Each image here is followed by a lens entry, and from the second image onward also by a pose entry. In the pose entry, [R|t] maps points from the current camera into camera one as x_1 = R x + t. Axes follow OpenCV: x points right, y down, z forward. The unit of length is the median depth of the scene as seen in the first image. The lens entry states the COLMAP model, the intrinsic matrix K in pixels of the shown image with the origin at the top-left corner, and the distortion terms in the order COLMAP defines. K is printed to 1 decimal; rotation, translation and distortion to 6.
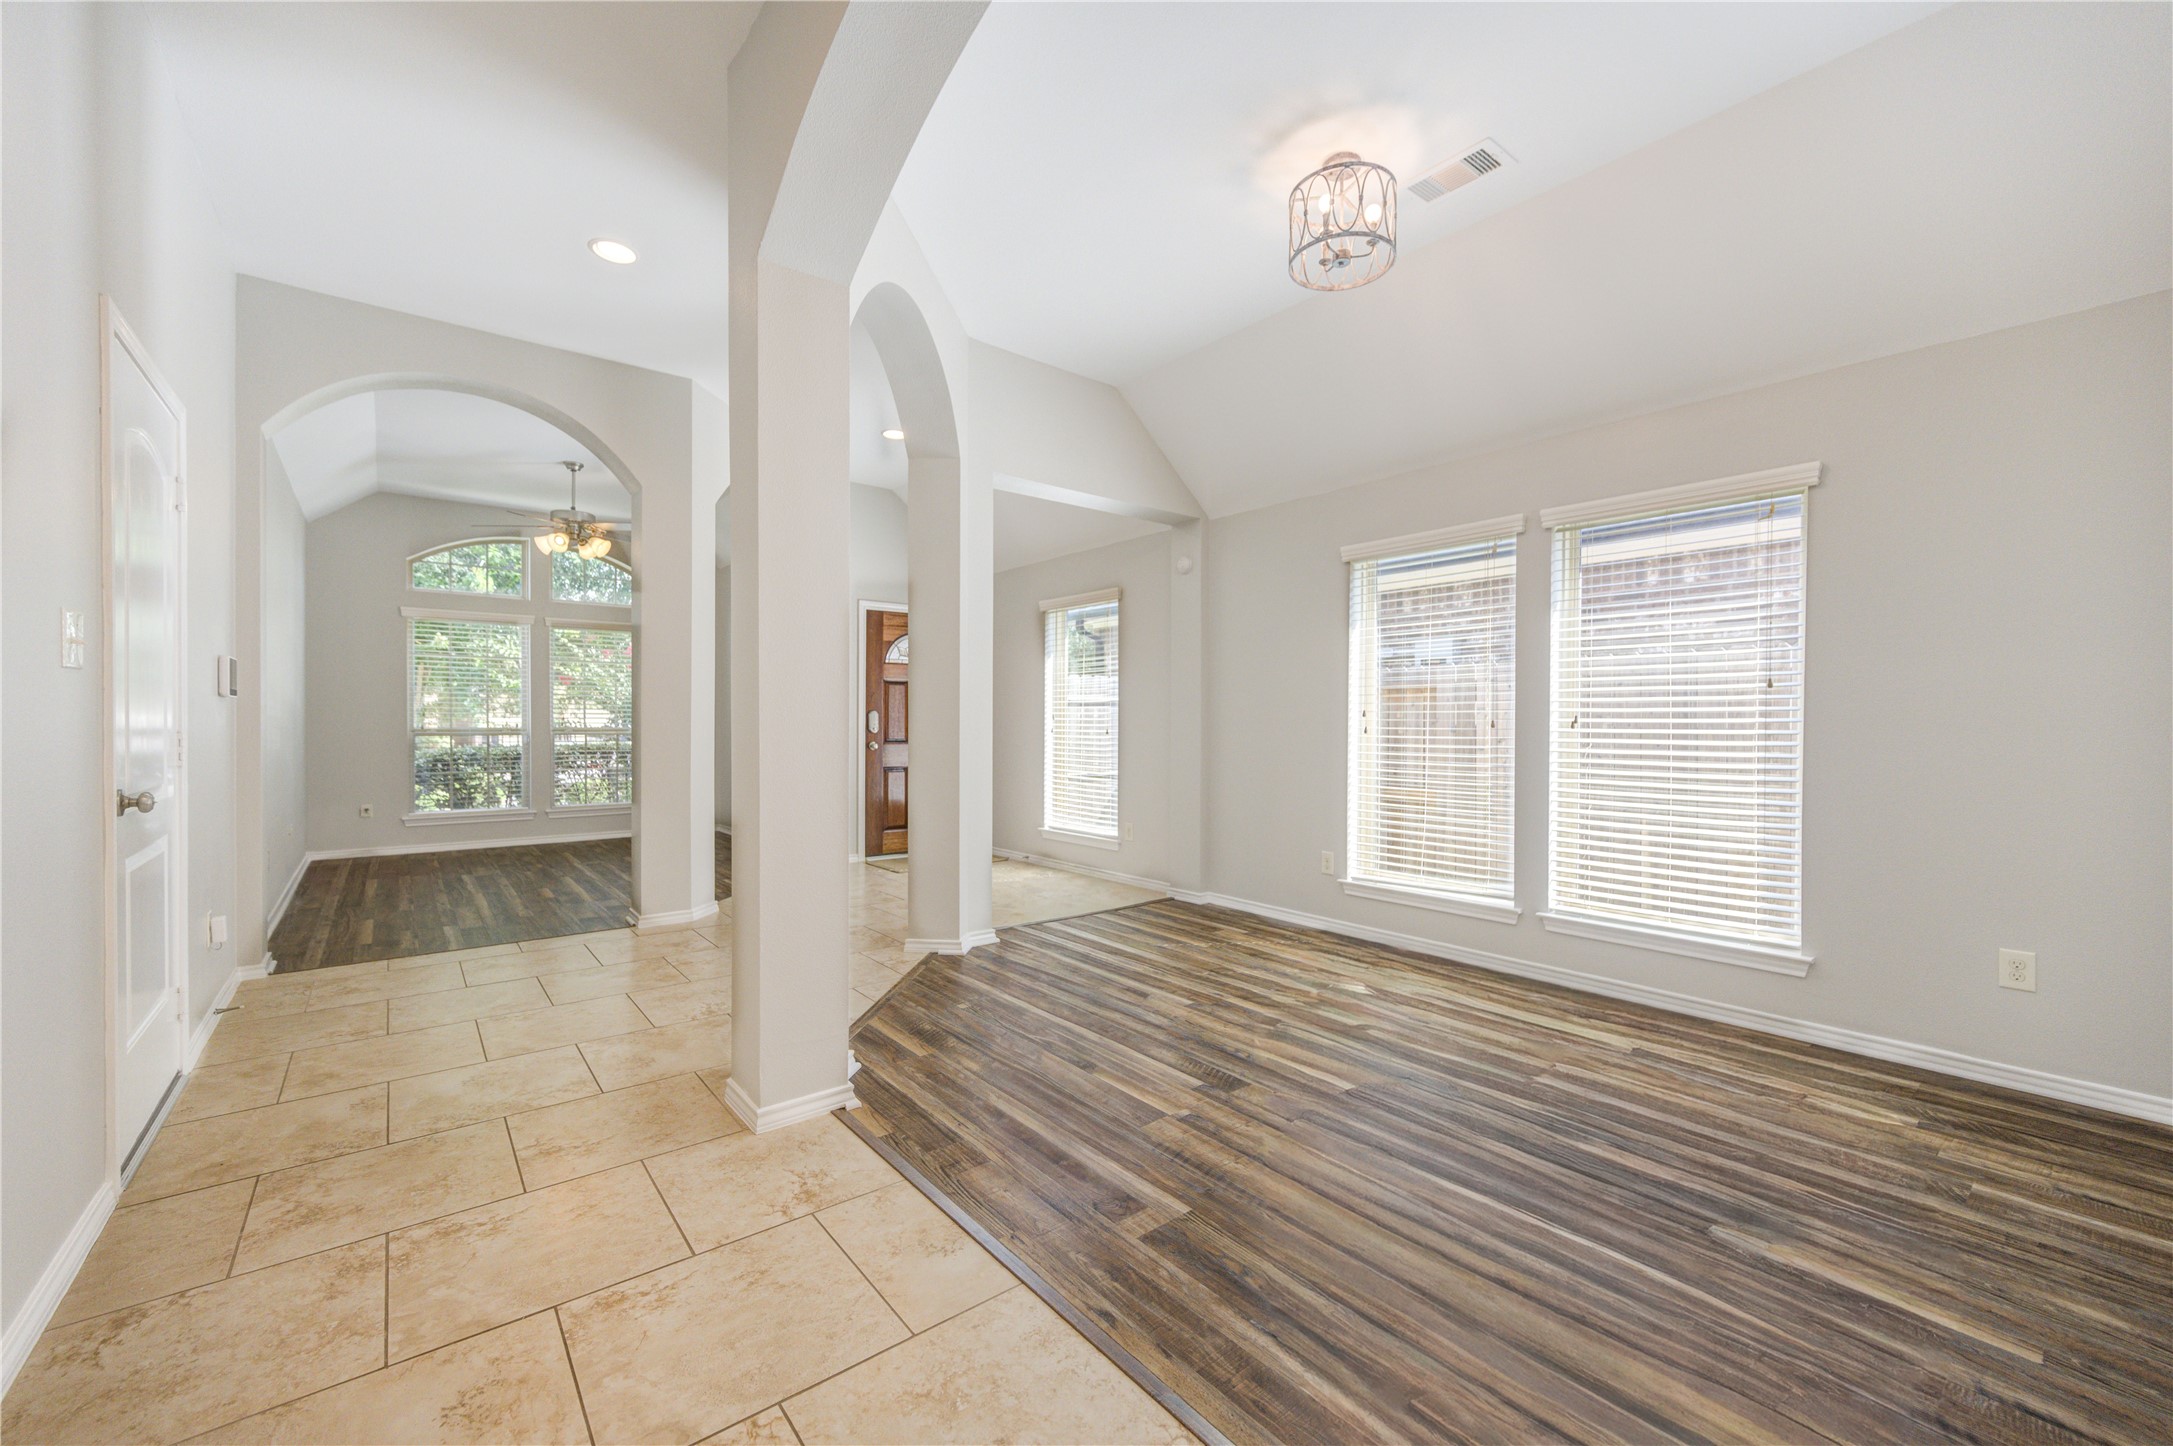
lens RADIAL K [[864.1, 0, 1104.3], [0, 864.1, 728.3], [0, 0, 1]] dist [-0.002061, 0.001141]
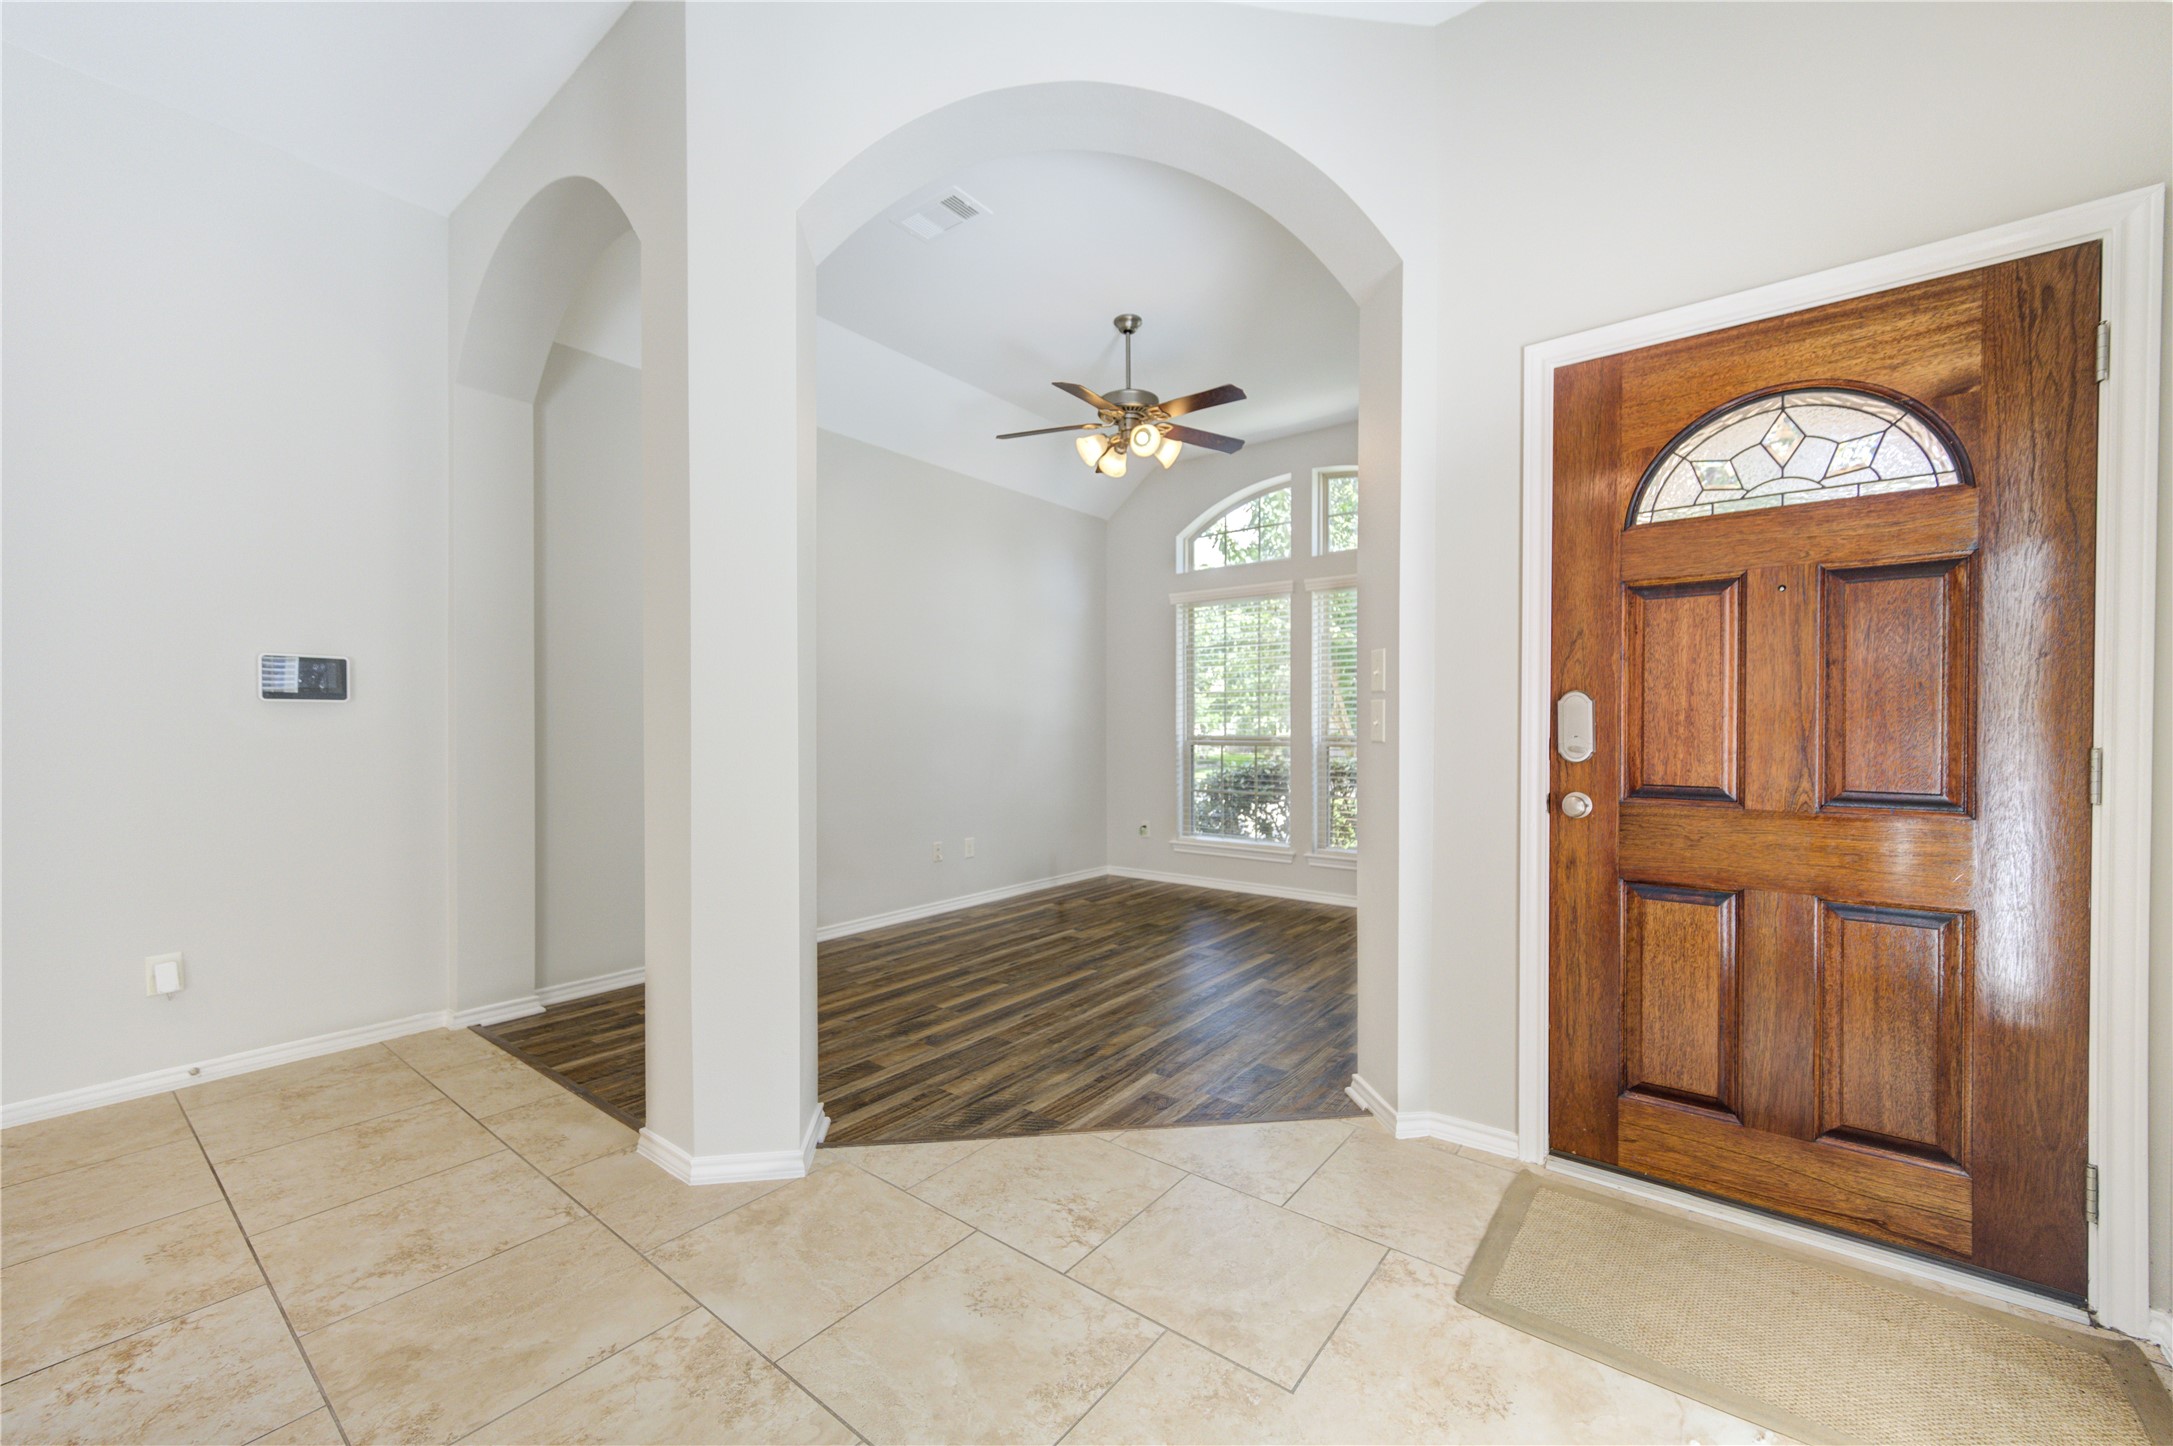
lens RADIAL K [[864.1, 0, 1100.3], [0, 864.1, 727.2], [0, 0, 1]] dist [-0.002061, 0.001141]
pose [[0.224388, -0.002775, -0.974496, -0.019110], [-0.005358, 0.999977, -0.004081, -0.009297], [0.974485, 0.006137, 0.224368, 1.512932]]
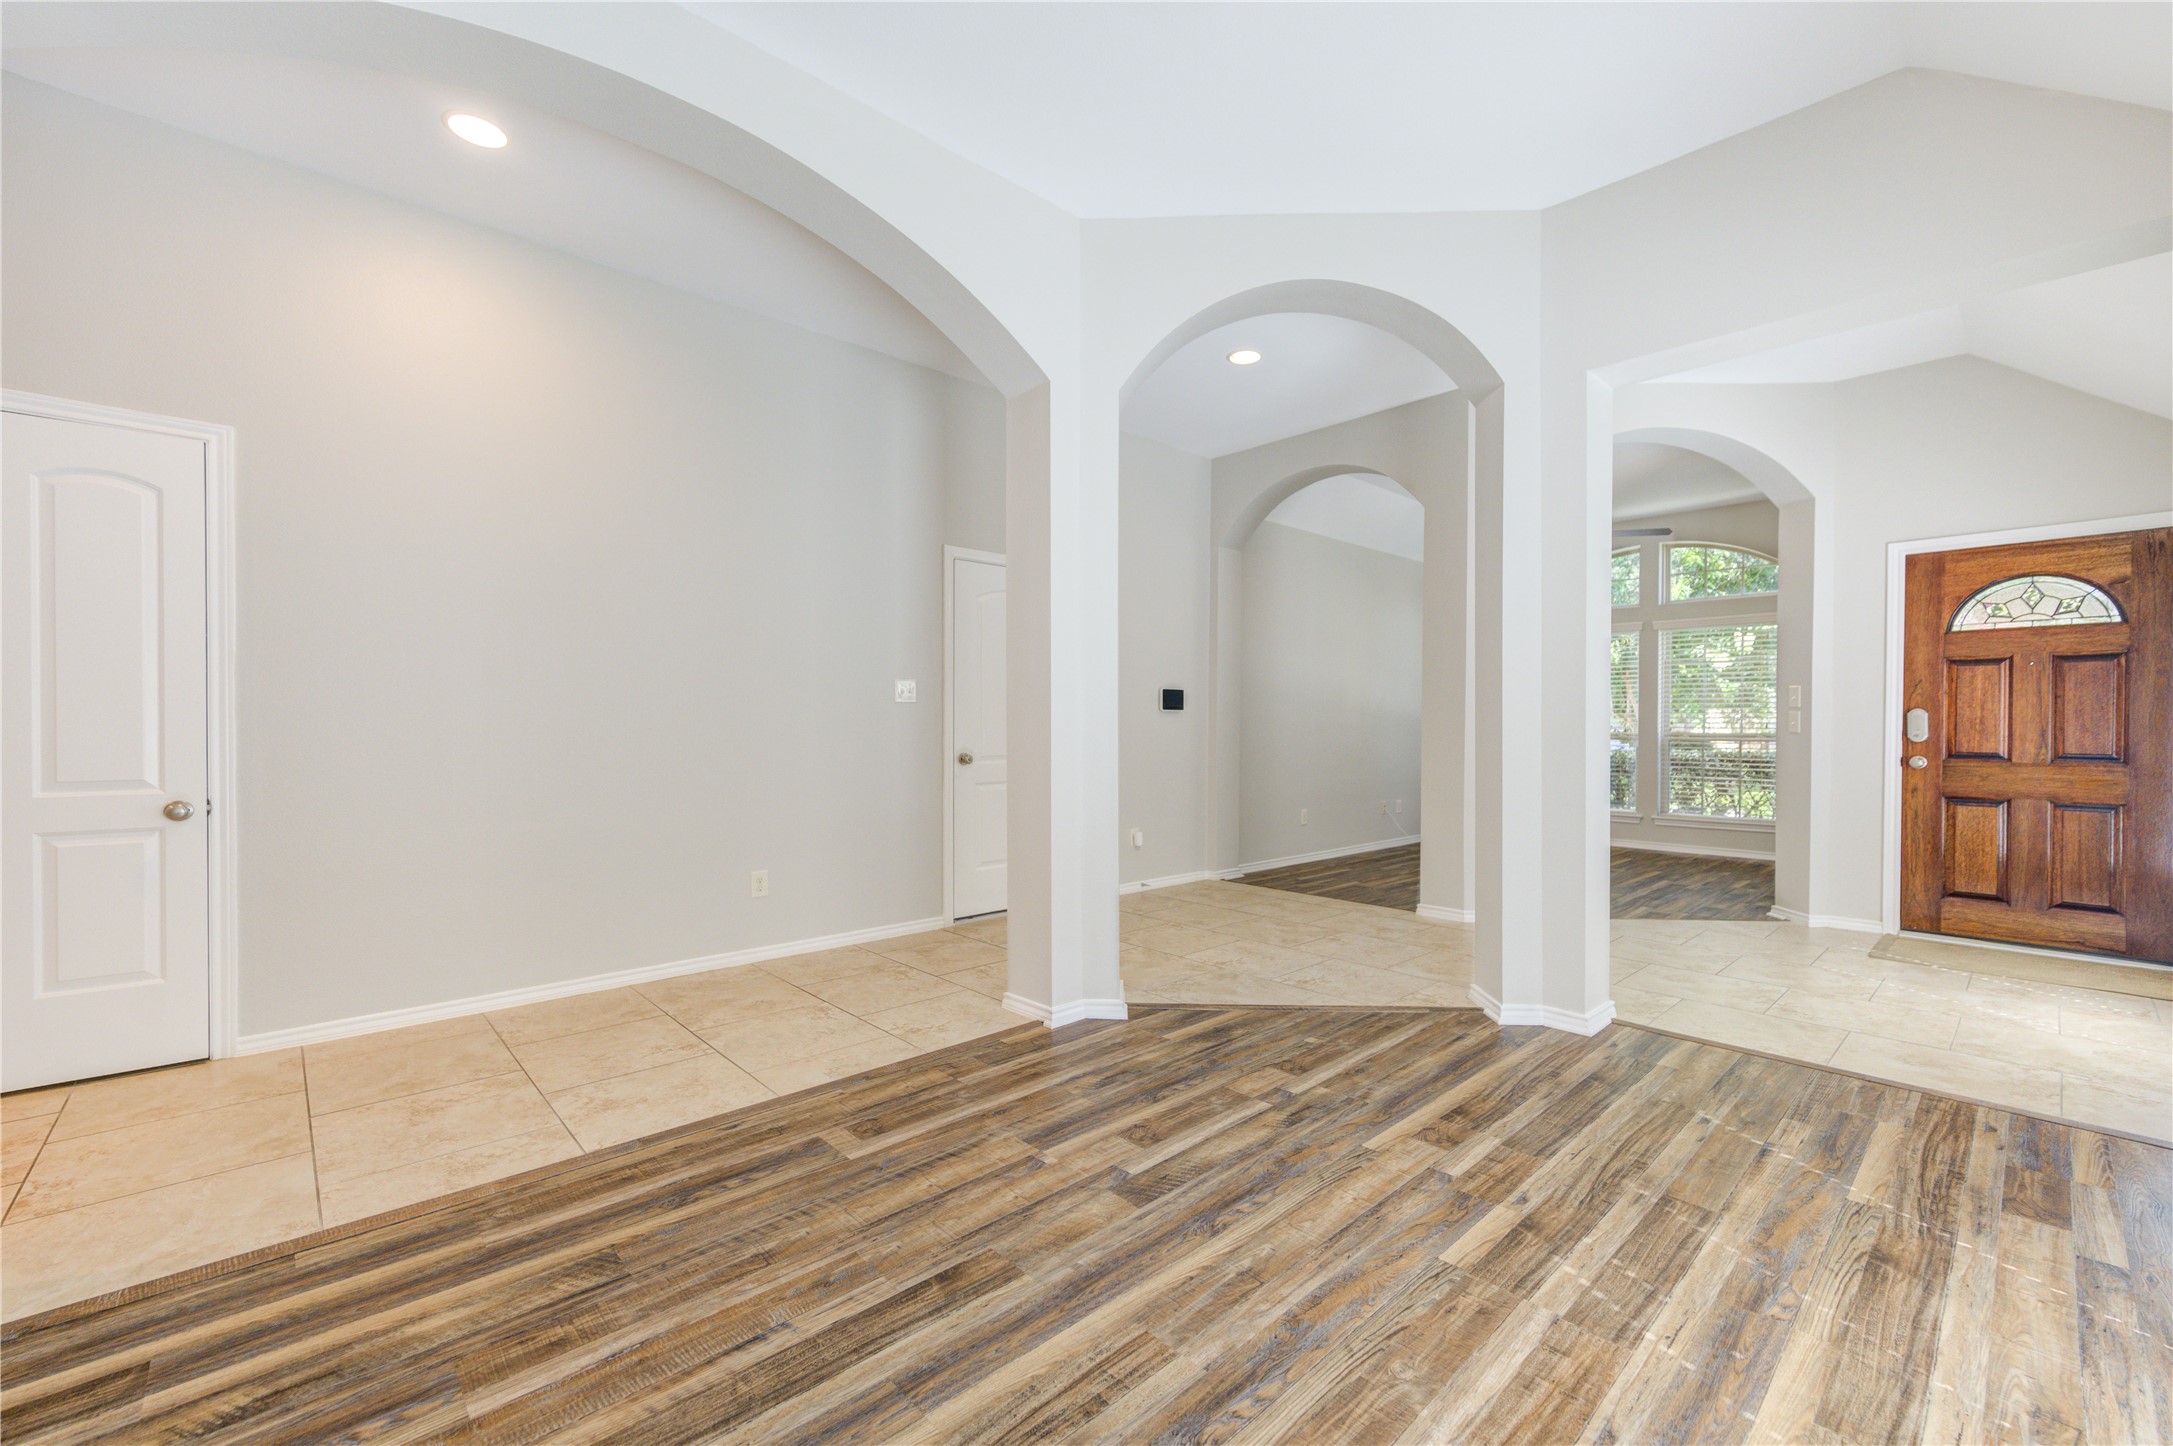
lens RADIAL K [[864.1, 0, 1081.4], [0, 864.1, 728.6], [0, 0, 1]] dist [-0.002061, 0.001141]
pose [[0.056115, -0.005262, -0.998410, 0.662079], [-0.013106, 0.999896, -0.006006, 0.014547], [0.998338, 0.013422, 0.056040, 0.678831]]
